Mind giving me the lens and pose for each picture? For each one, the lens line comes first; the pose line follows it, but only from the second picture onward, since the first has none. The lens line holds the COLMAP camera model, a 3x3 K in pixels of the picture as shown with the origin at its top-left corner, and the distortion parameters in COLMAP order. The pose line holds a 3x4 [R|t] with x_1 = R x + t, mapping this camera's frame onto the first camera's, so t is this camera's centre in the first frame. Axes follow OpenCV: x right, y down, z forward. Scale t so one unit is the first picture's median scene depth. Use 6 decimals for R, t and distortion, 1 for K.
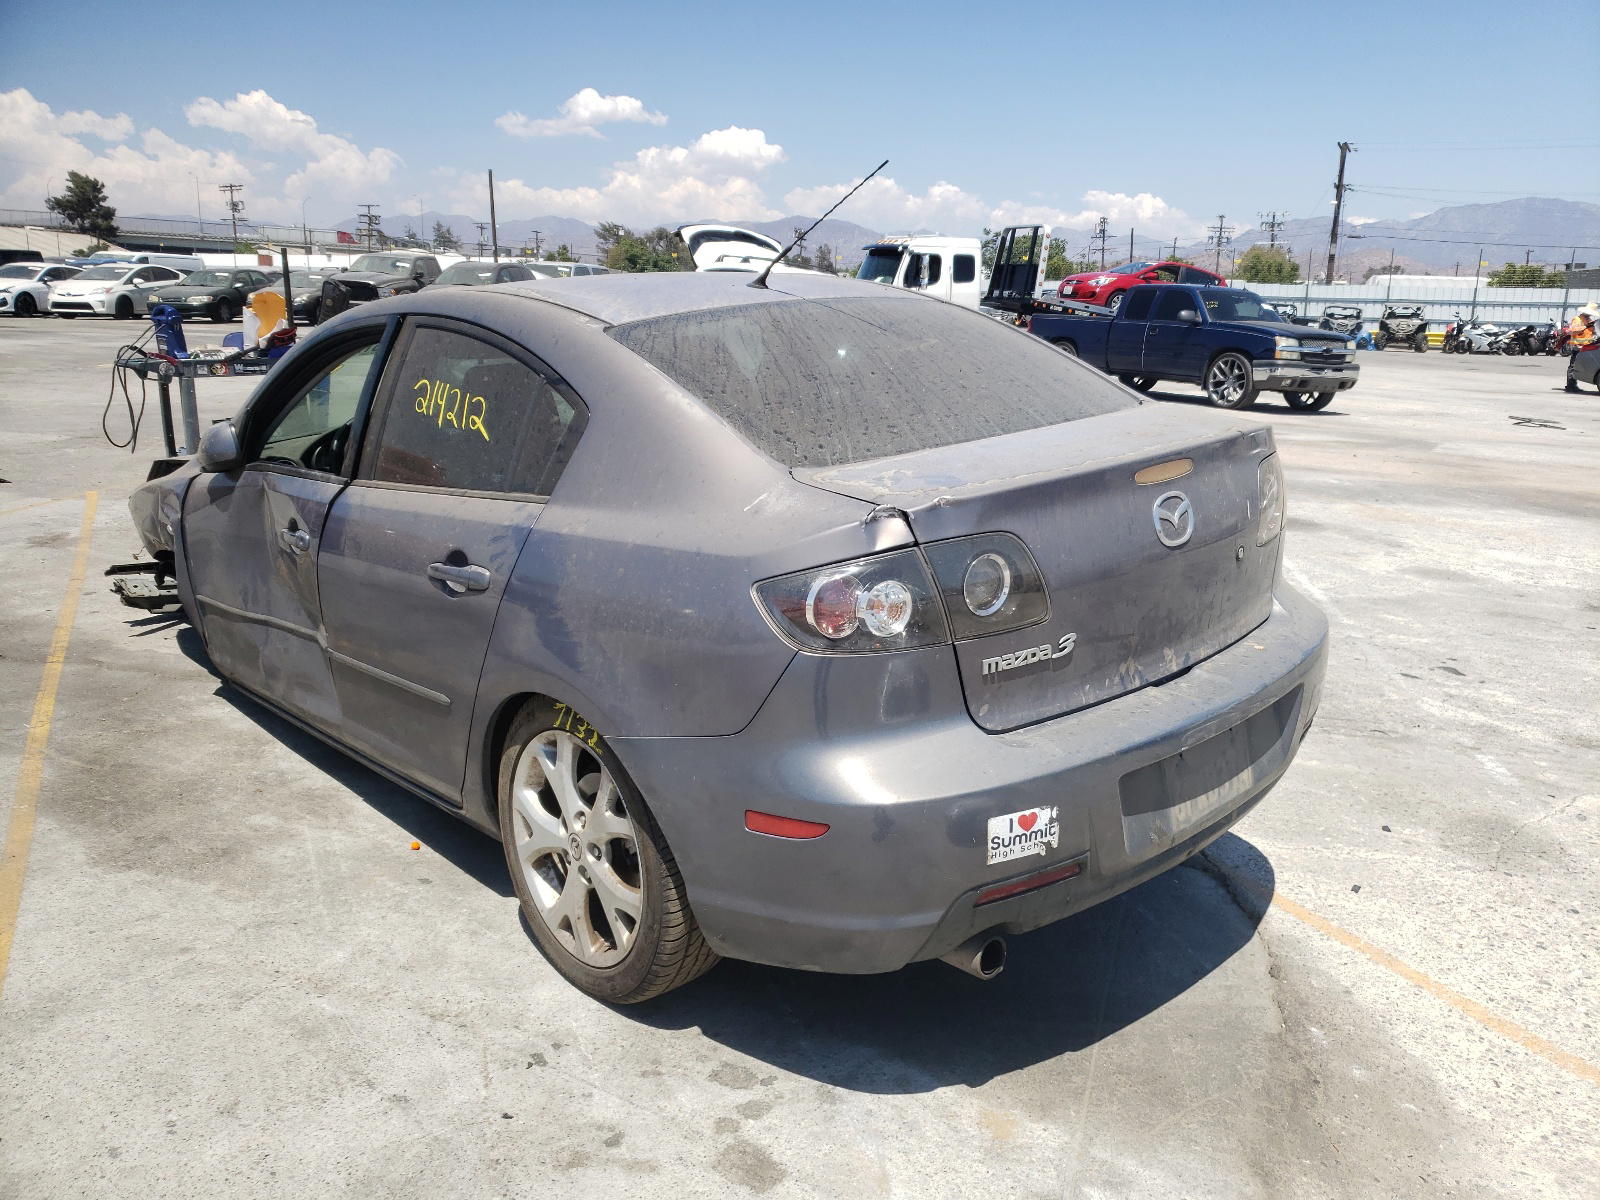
lens RADIAL K [[1334.1, 0, 805.0], [0, 1334.1, 599.6], [0, 0, 1]] dist [0.015859, -0.008995]
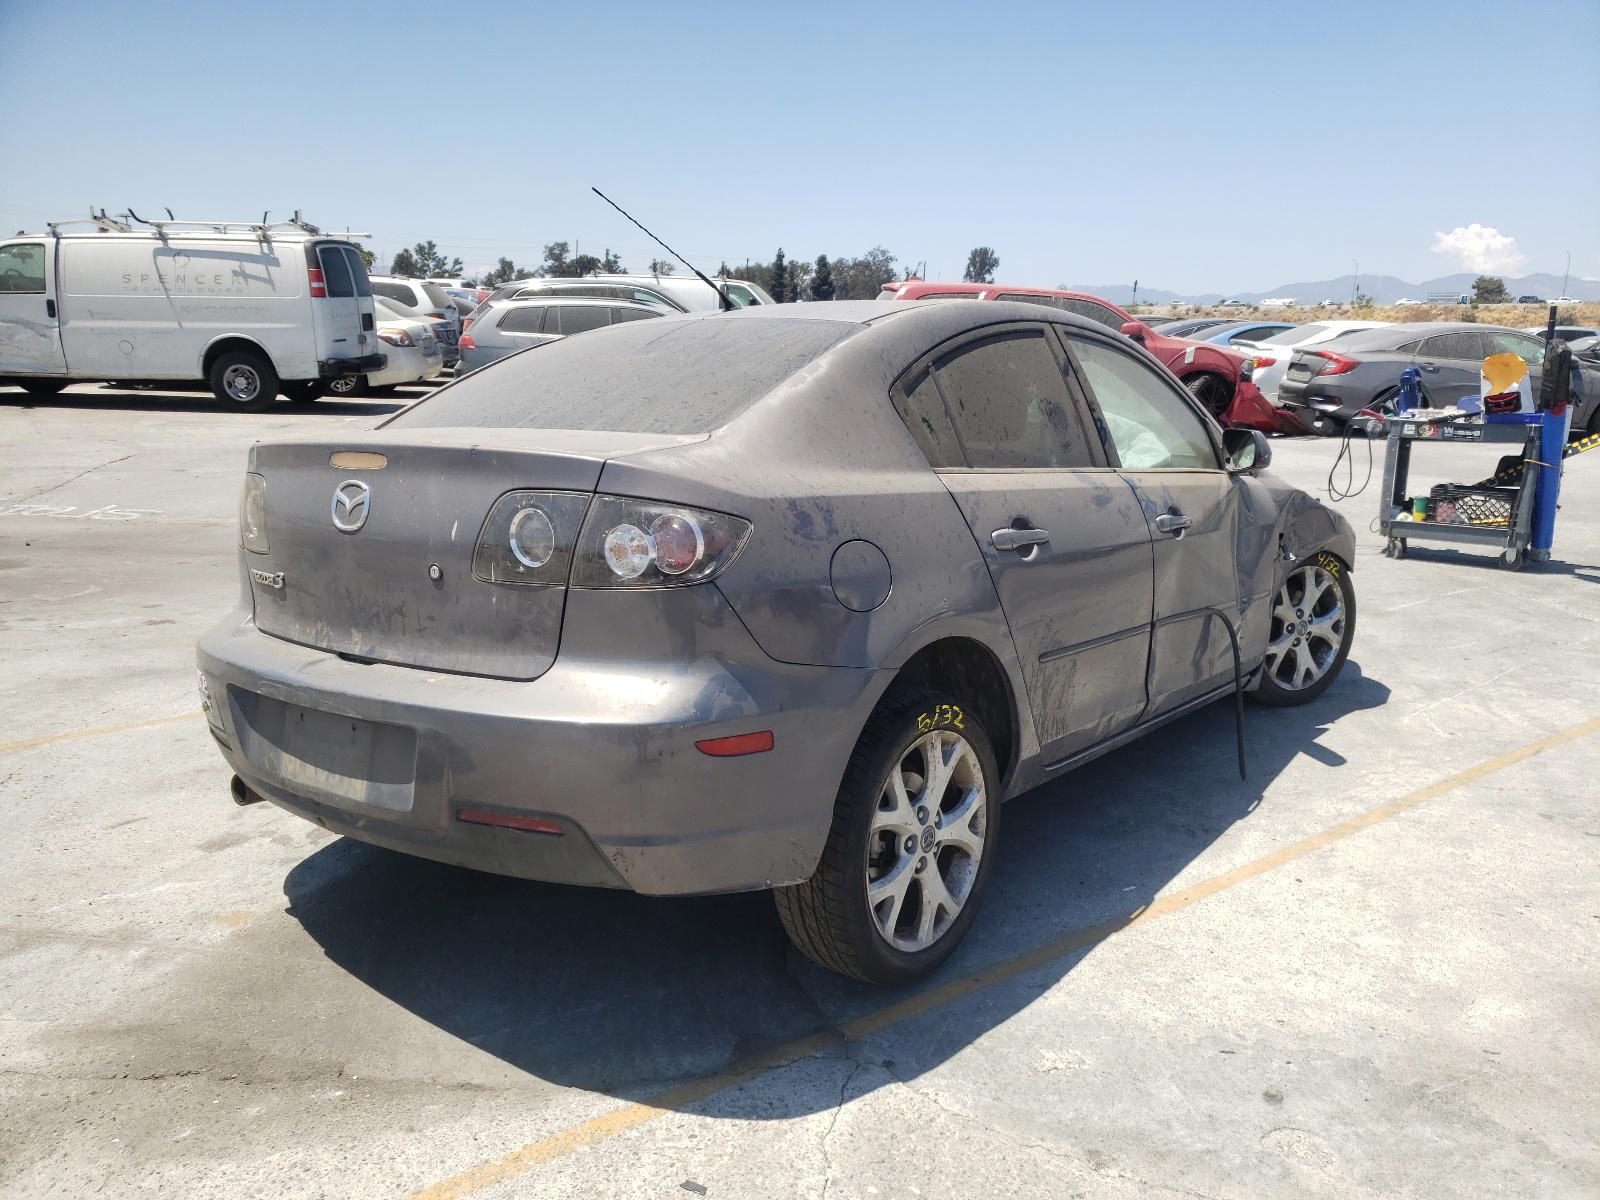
lens RADIAL K [[1334.1, 0, 805.0], [0, 1334.1, 599.6], [0, 0, 1]] dist [0.015859, -0.008995]
pose [[0.124904, 0.193840, -0.973049, 1.336762], [-0.258750, 0.953155, 0.156663, -0.242910], [0.957835, 0.232209, 0.169209, 1.150791]]
